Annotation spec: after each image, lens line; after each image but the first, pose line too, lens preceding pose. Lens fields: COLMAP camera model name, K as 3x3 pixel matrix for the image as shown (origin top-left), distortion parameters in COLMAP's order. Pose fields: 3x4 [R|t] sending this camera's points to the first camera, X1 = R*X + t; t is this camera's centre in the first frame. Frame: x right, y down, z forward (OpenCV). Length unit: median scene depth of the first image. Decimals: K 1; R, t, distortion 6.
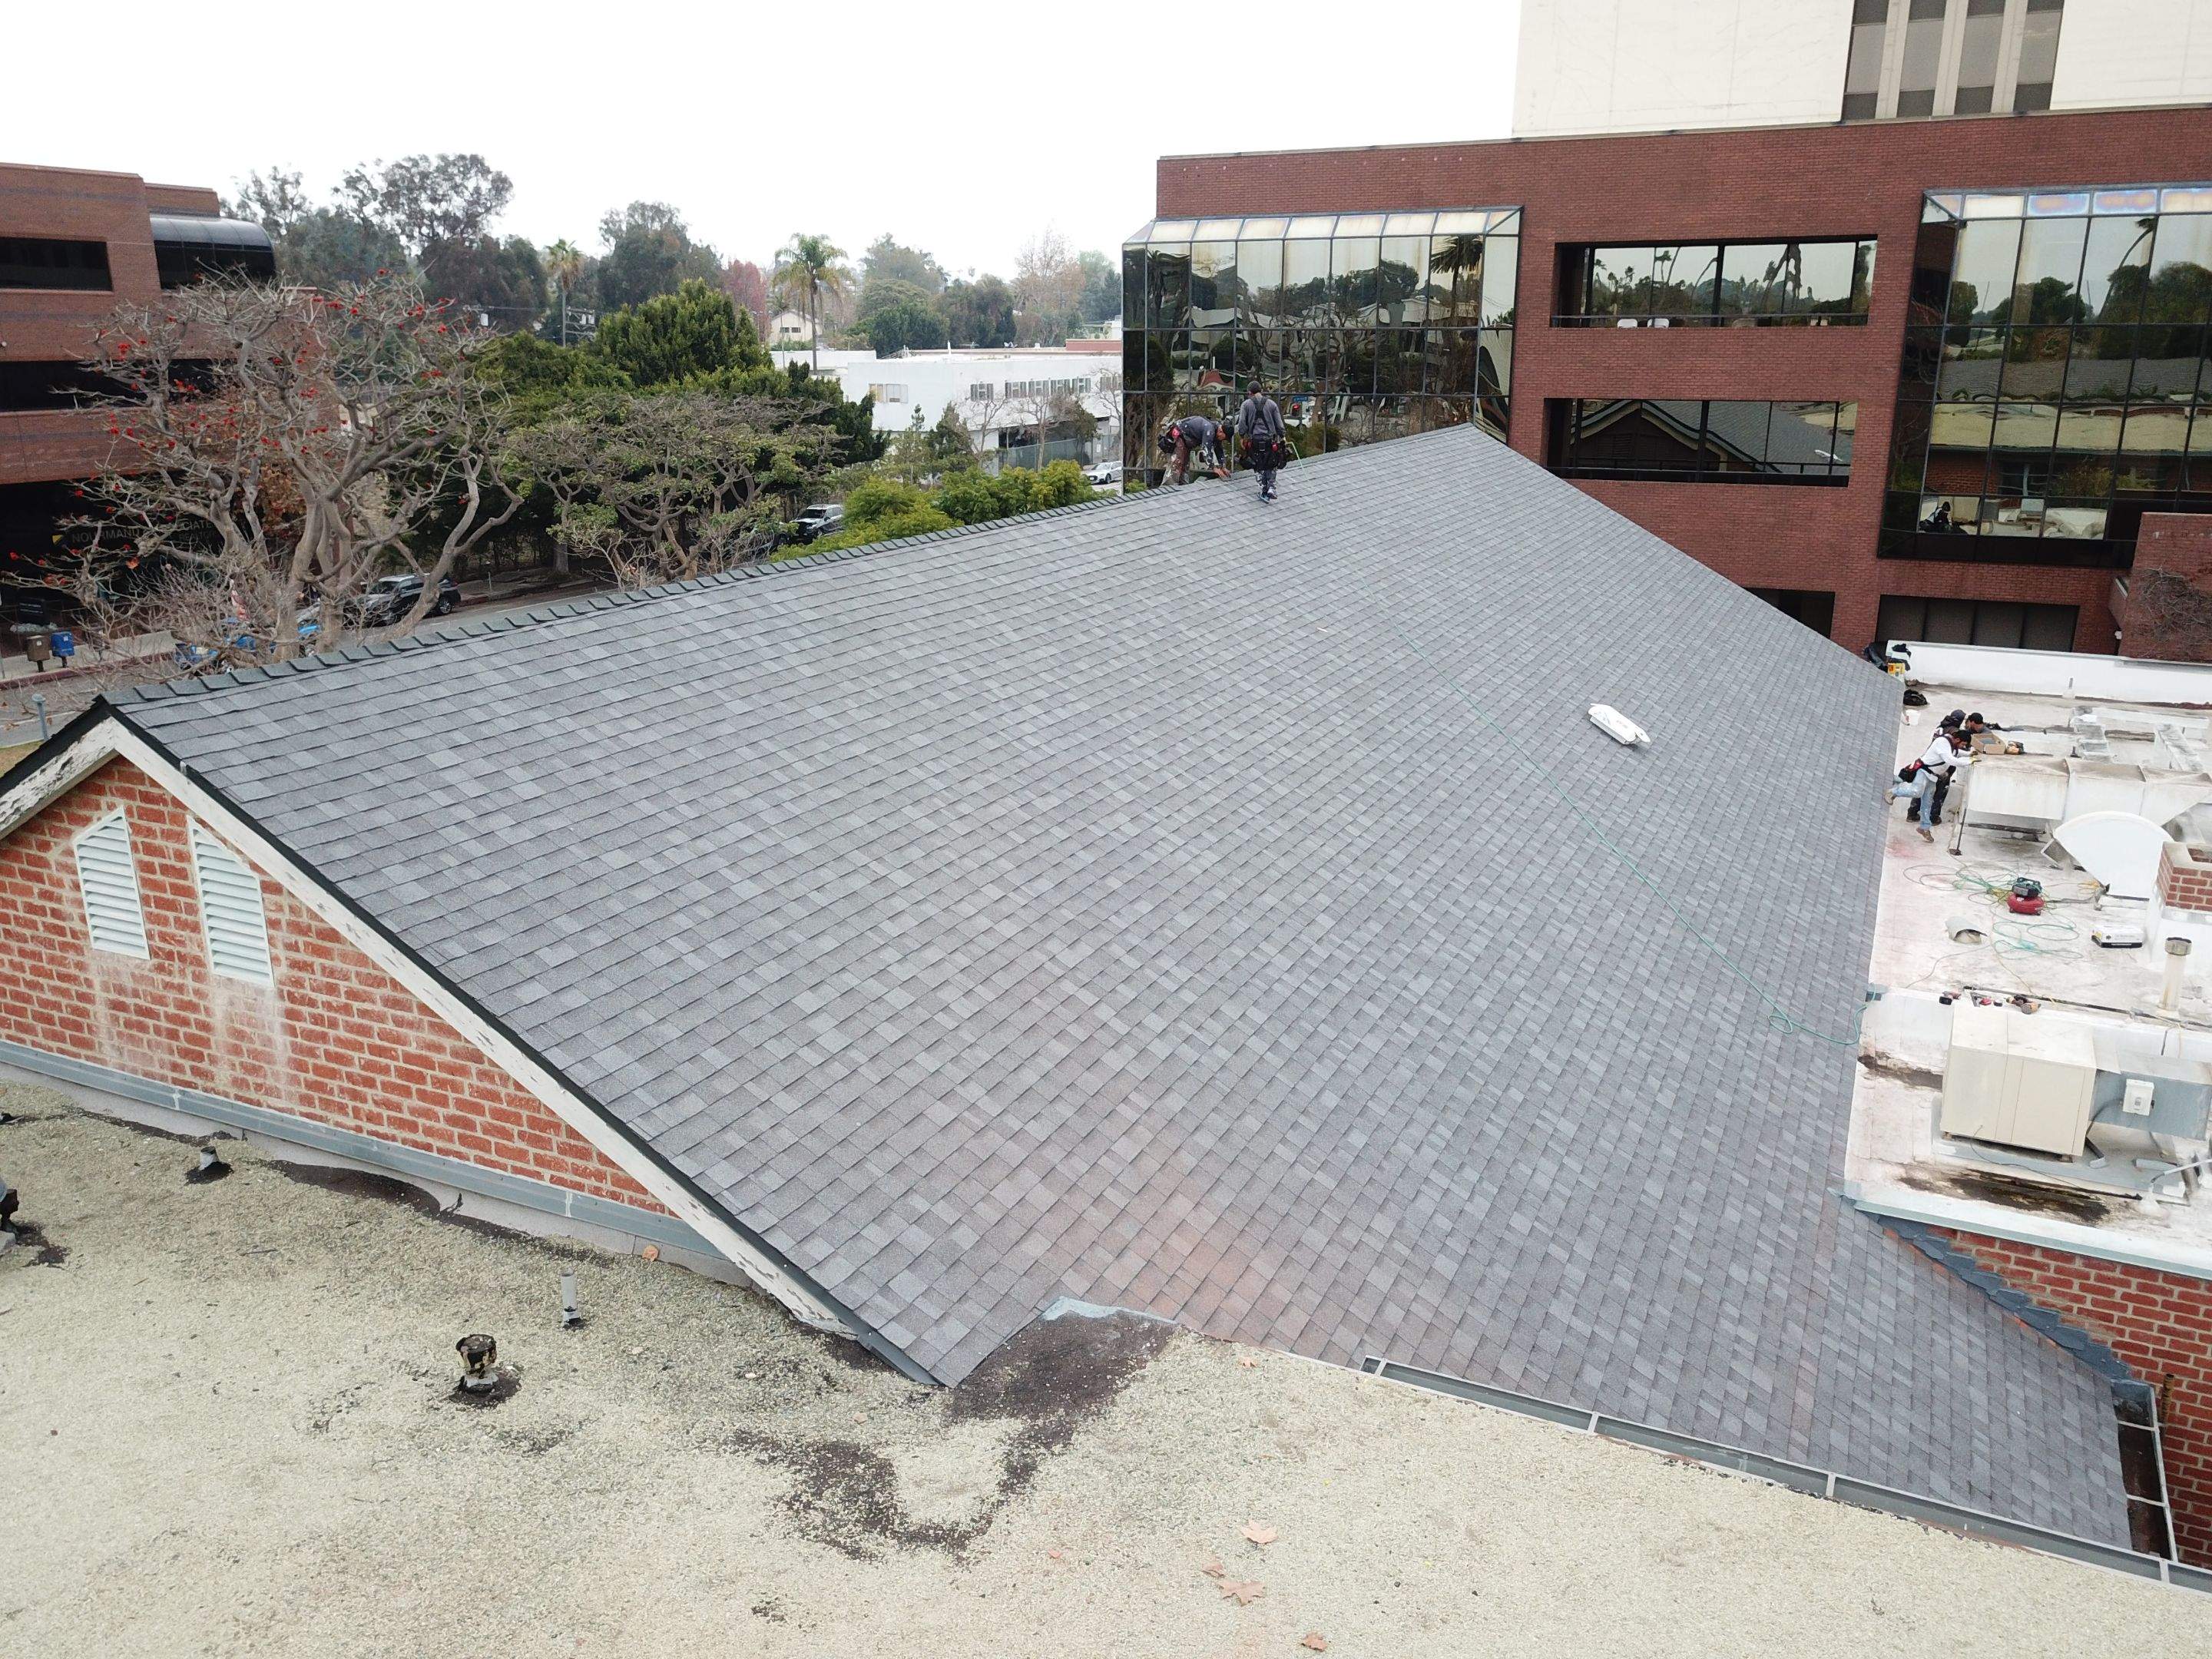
lens RADIAL K [[1703.4, 0, 1097.0], [0, 1703.4, 830.7], [0, 0, 1]] dist [0.007416, 0.002358]
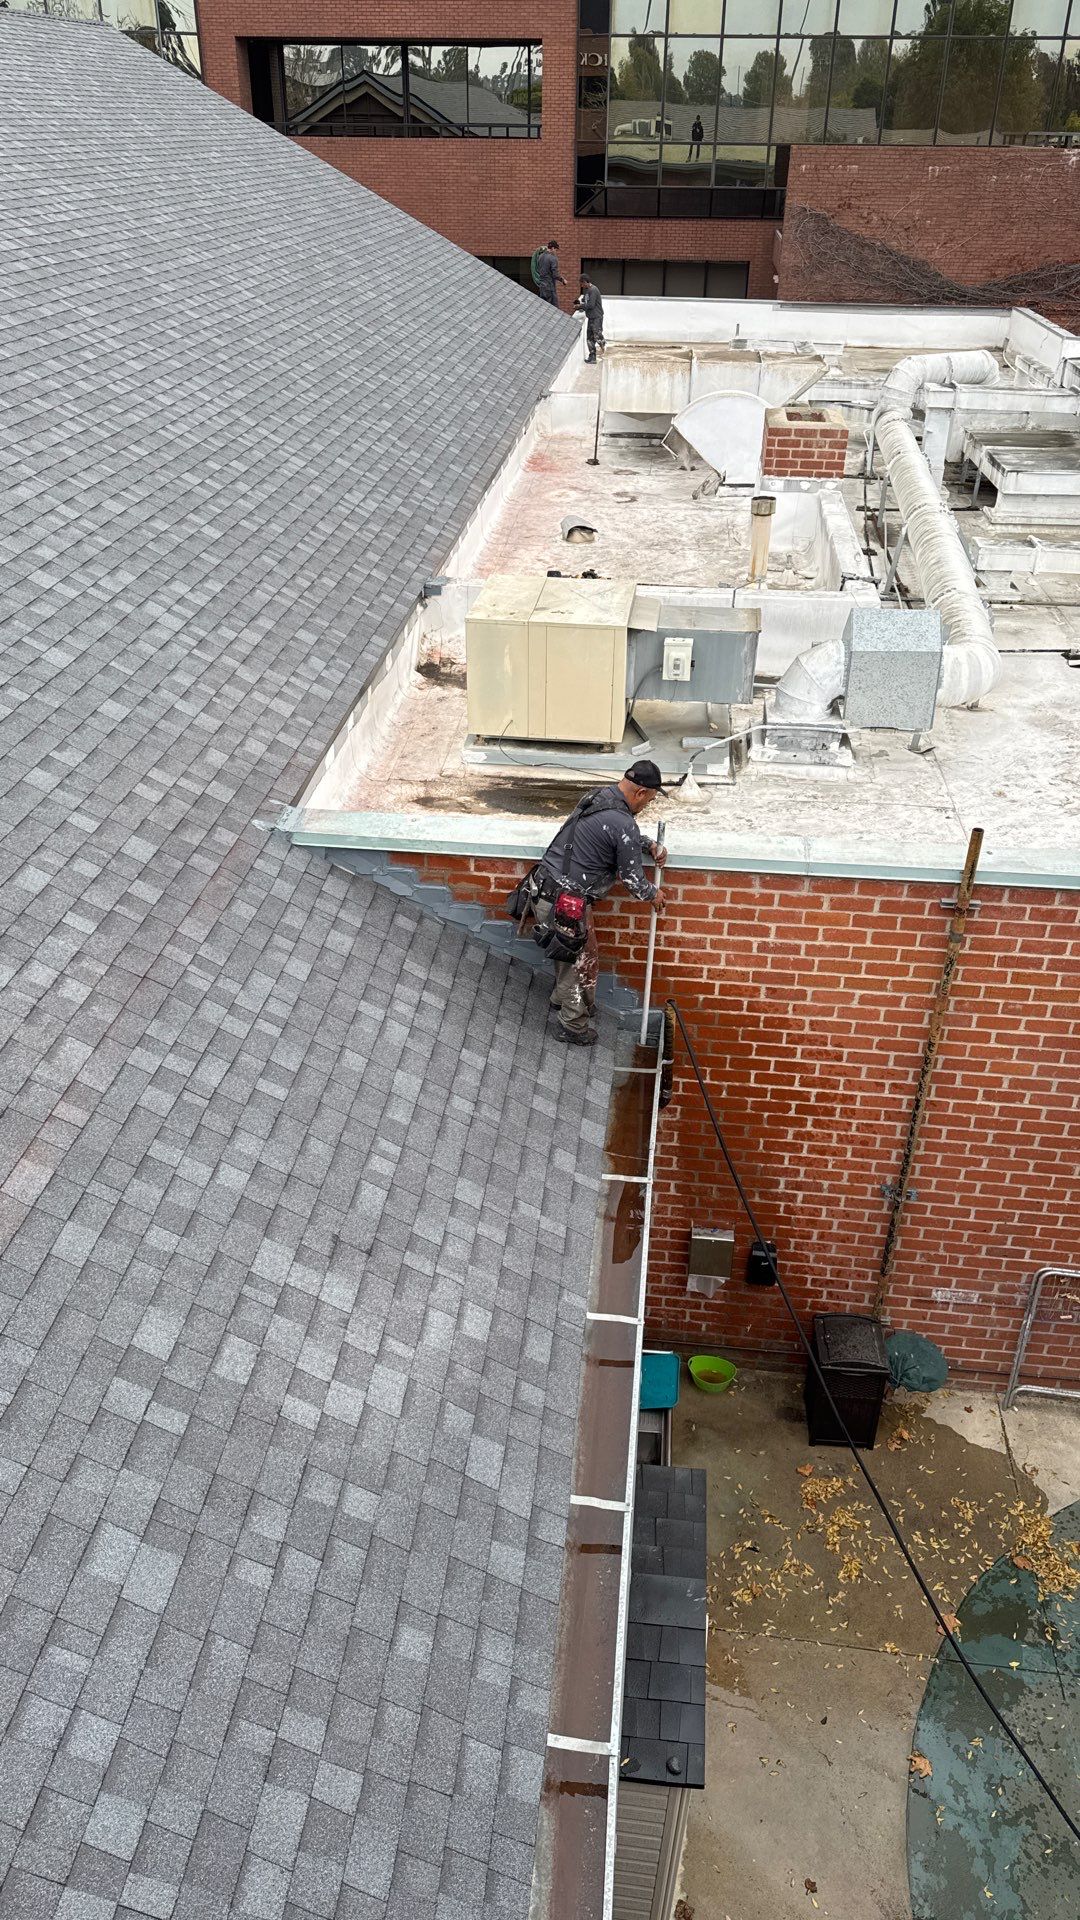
lens RADIAL K [[1336.0, 0, 544.0], [0, 1336.0, 992.0], [0, 0, 1]] dist [0.057608, -0.066897]
pose [[0.941196, -0.173369, 0.289987, 0.250879], [0.083961, 0.951402, 0.296286, 0.083812], [-0.327261, -0.254515, 0.910012, 0.299494]]
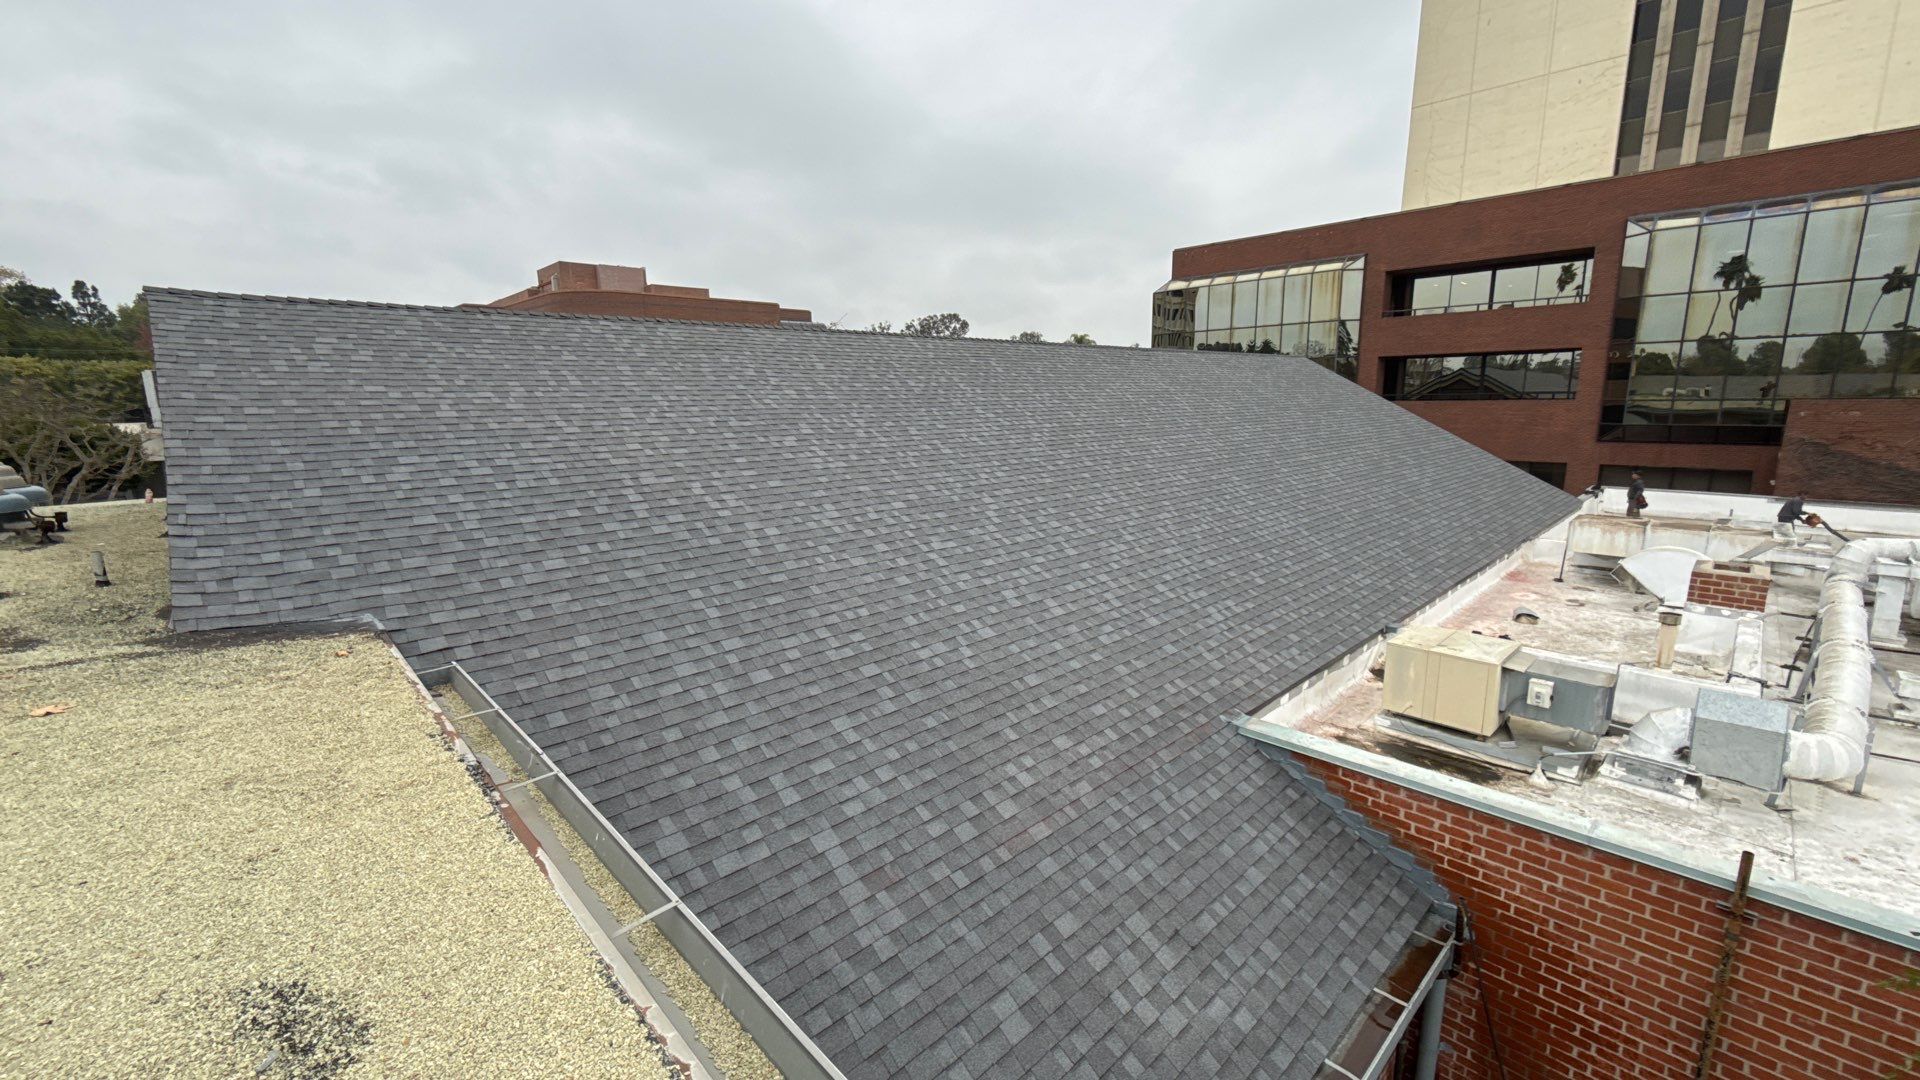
lens RADIAL K [[767.9, 0, 952.9], [0, 767.9, 539.2], [0, 0, 1]] dist [-0.001404, 0.000005]
pose [[0.934545, 0.053211, -0.351845, 0.296896], [-0.087651, 0.992714, -0.082680, 0.095250], [0.344882, 0.108108, 0.932400, 0.237413]]
